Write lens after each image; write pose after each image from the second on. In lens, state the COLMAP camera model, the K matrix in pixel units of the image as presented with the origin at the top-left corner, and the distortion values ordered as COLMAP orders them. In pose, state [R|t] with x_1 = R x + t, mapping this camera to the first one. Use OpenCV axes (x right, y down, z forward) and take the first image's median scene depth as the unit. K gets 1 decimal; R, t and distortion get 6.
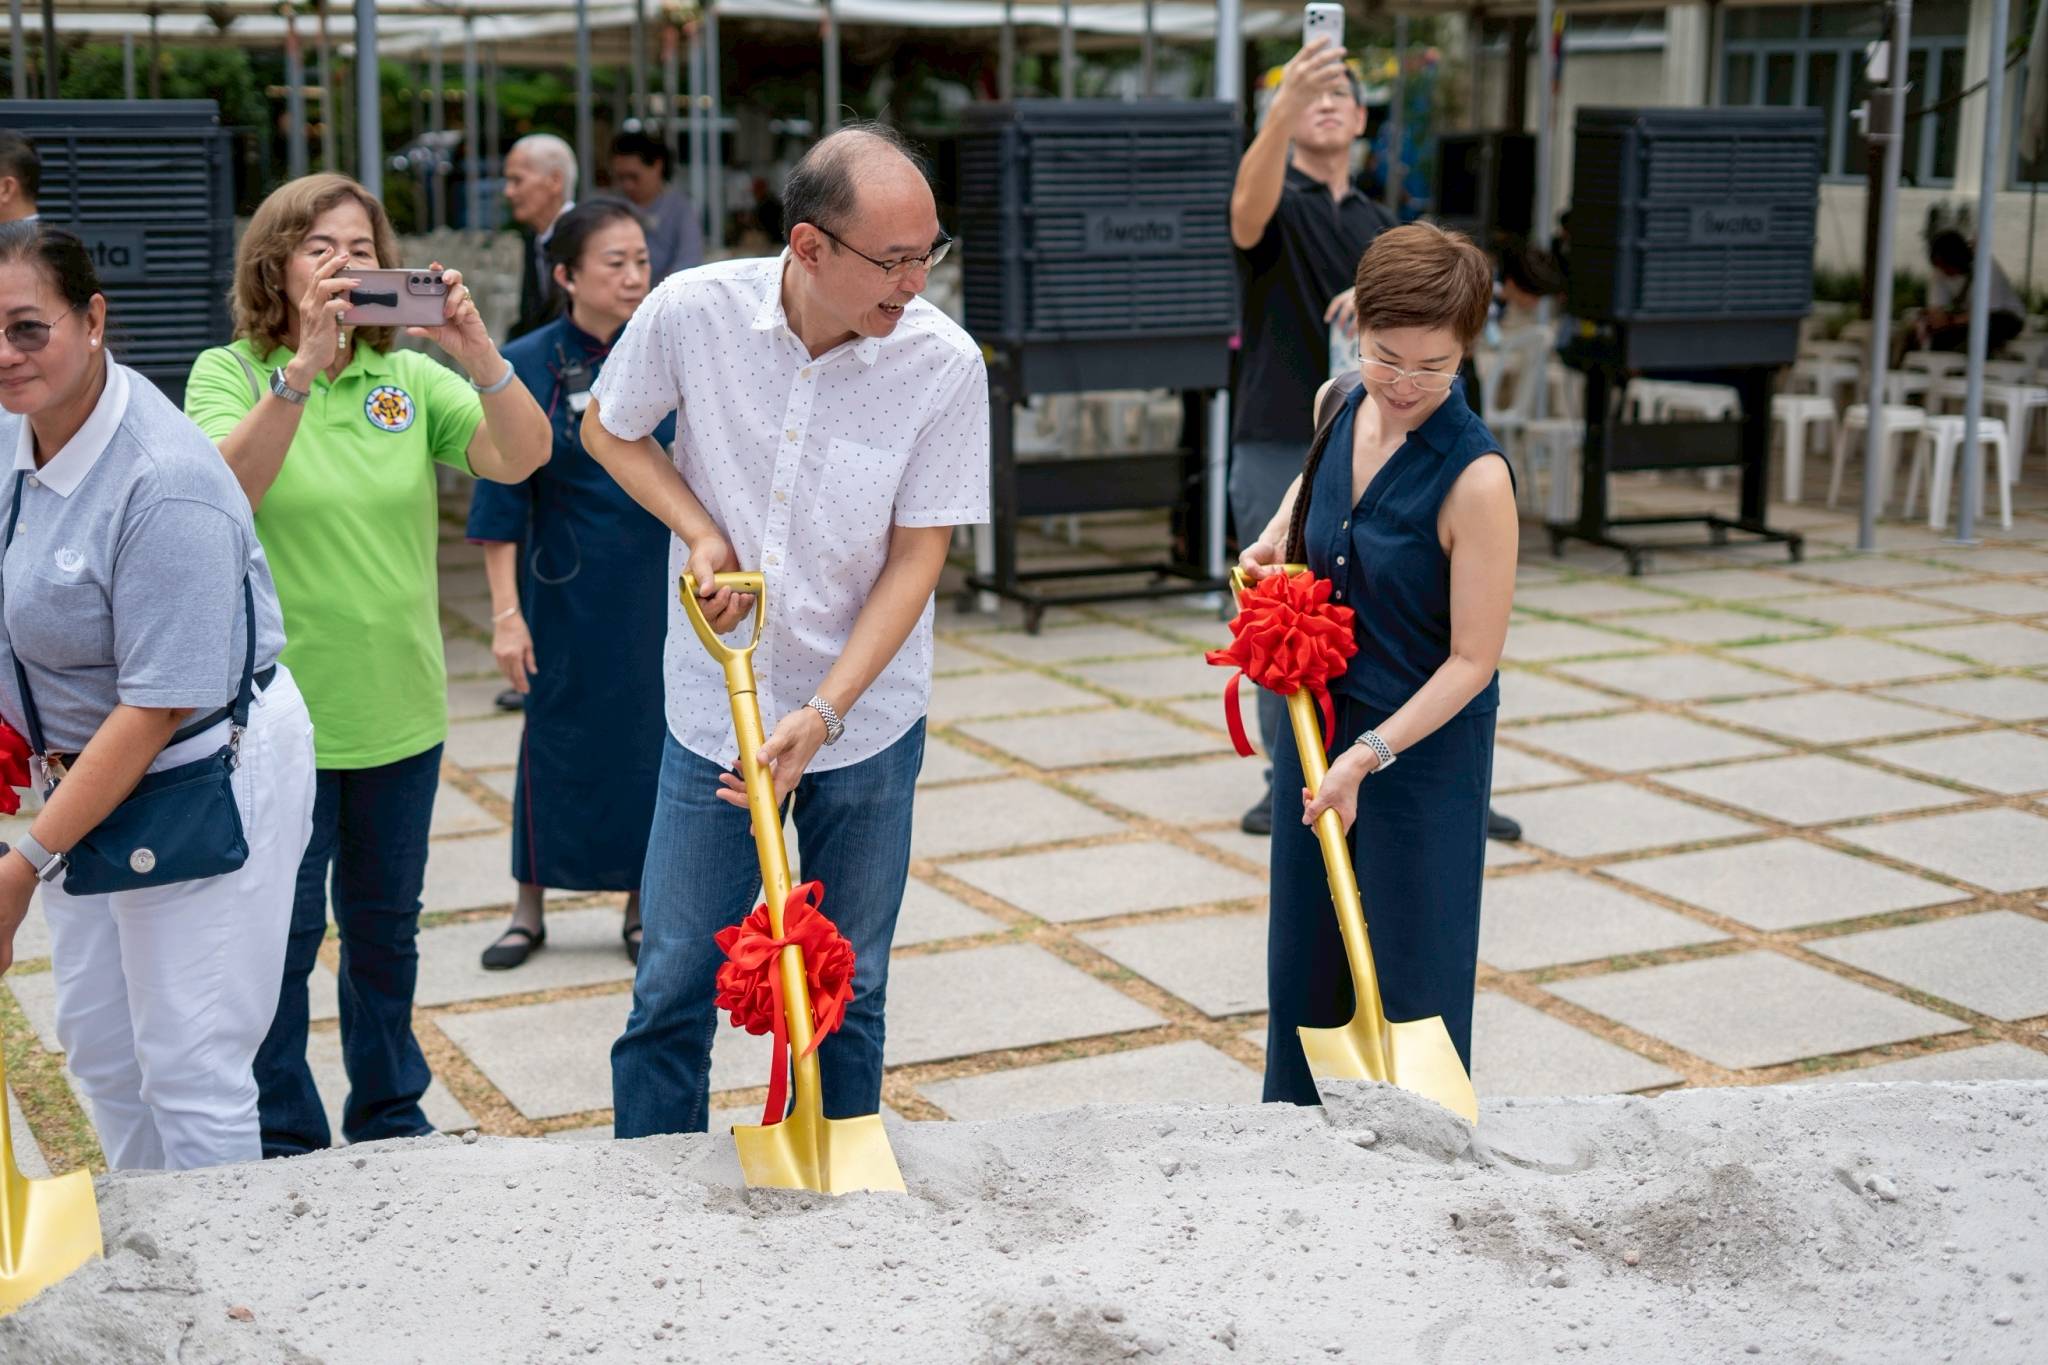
lens RADIAL K [[2951.2, 0, 1026.1], [0, 2951.2, 681.0], [0, 0, 1]] dist [-0.026794, 0.000000]
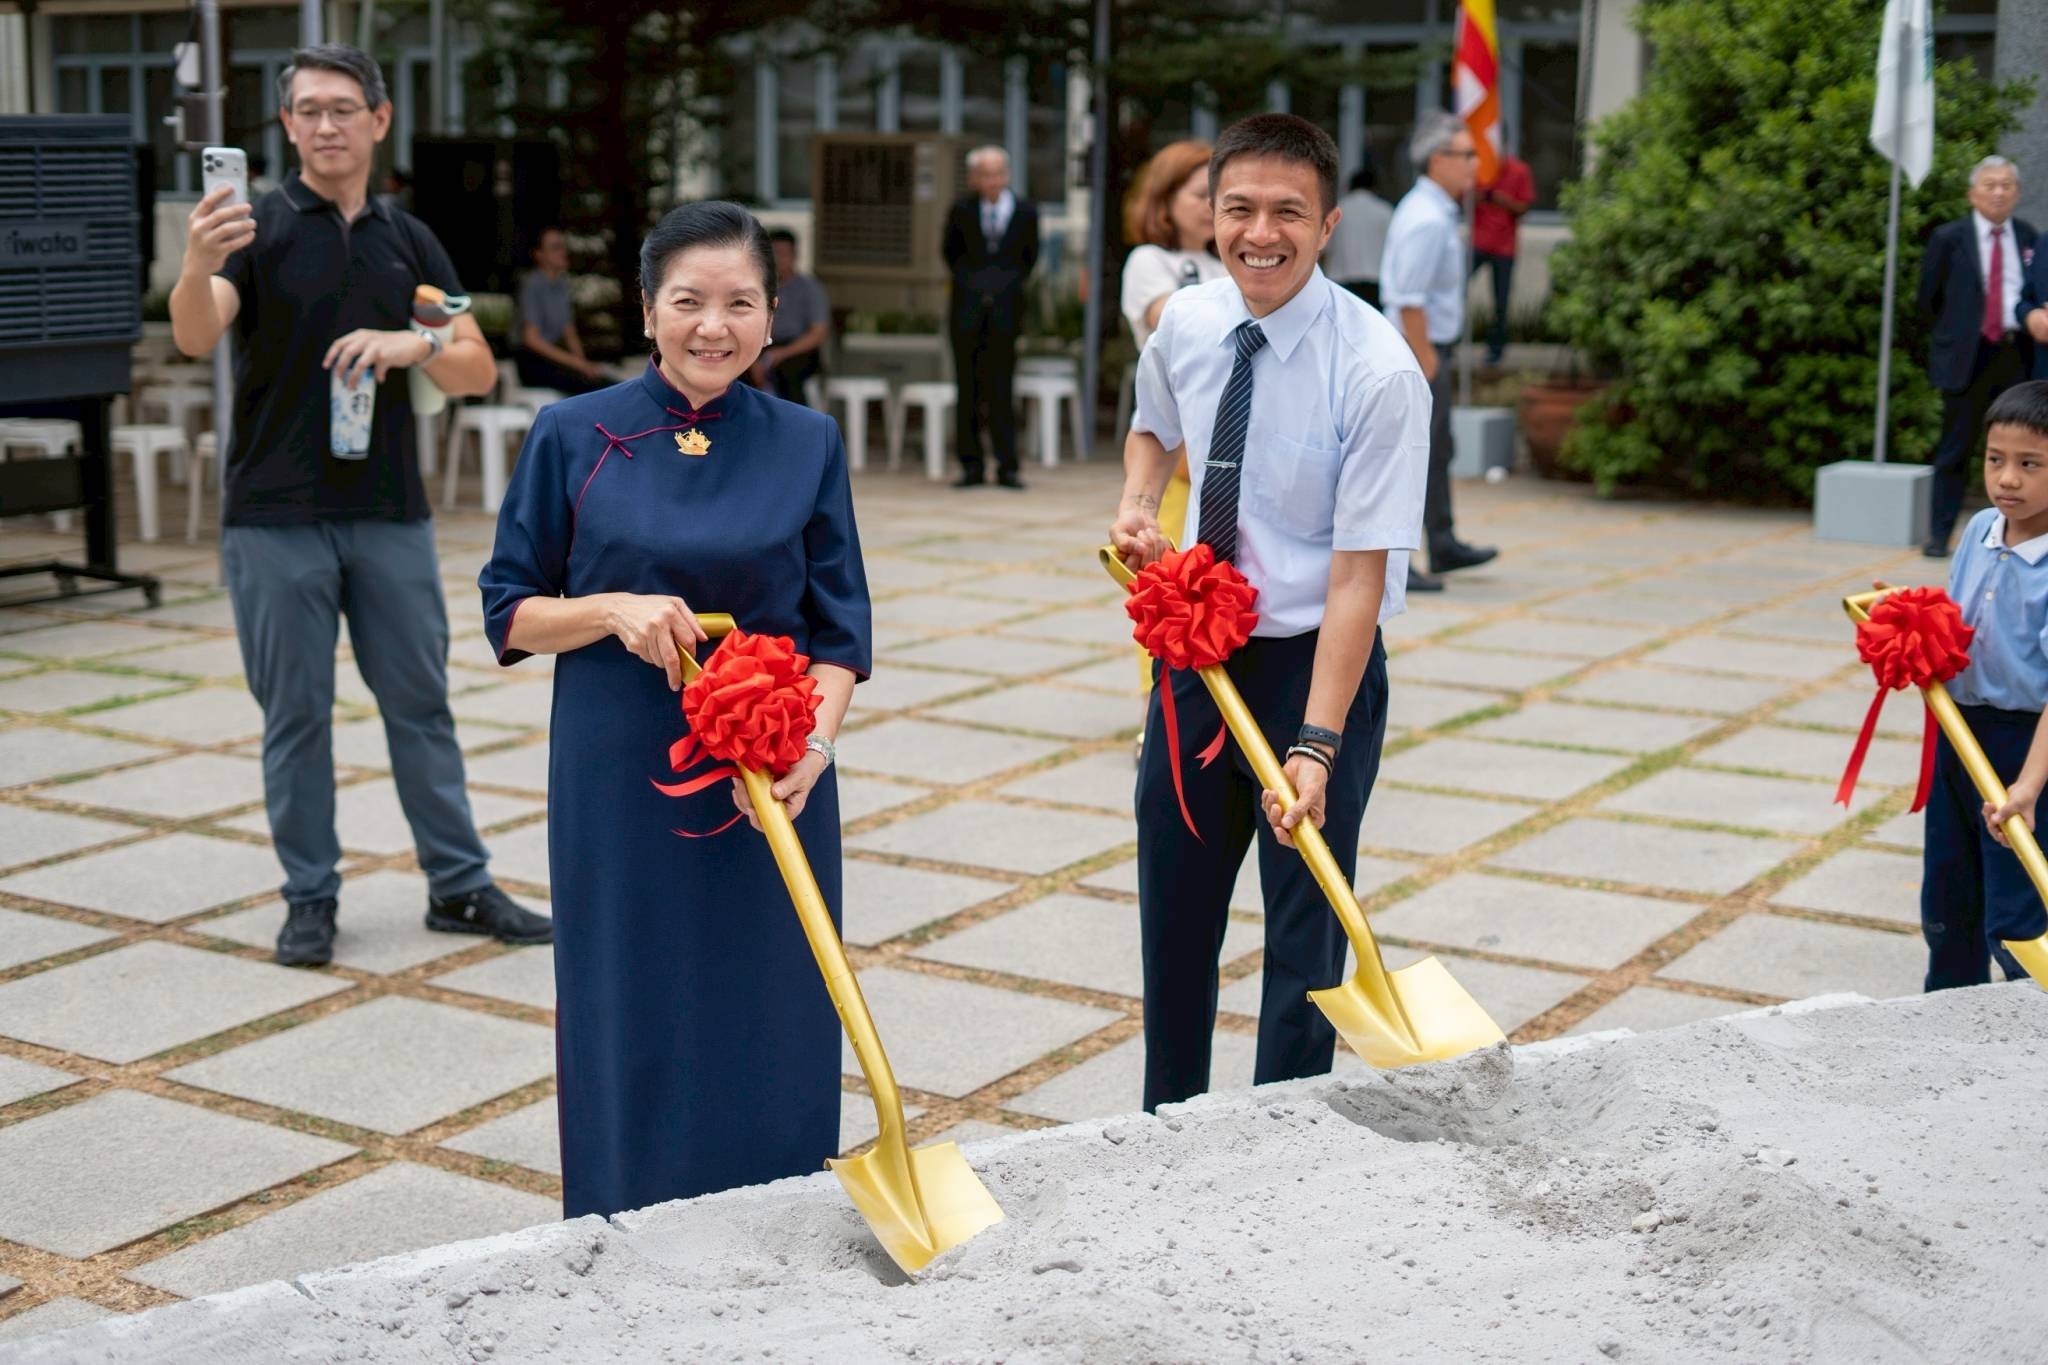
lens RADIAL K [[2951.2, 0, 1023.3], [0, 2951.2, 679.8], [0, 0, 1]] dist [-0.026794, 0.000000]
pose [[0.860331, -0.096688, 0.500482, 0.054239], [0.100193, 0.994768, 0.019948, -0.015177], [-0.499792, 0.032983, 0.865517, 0.114900]]
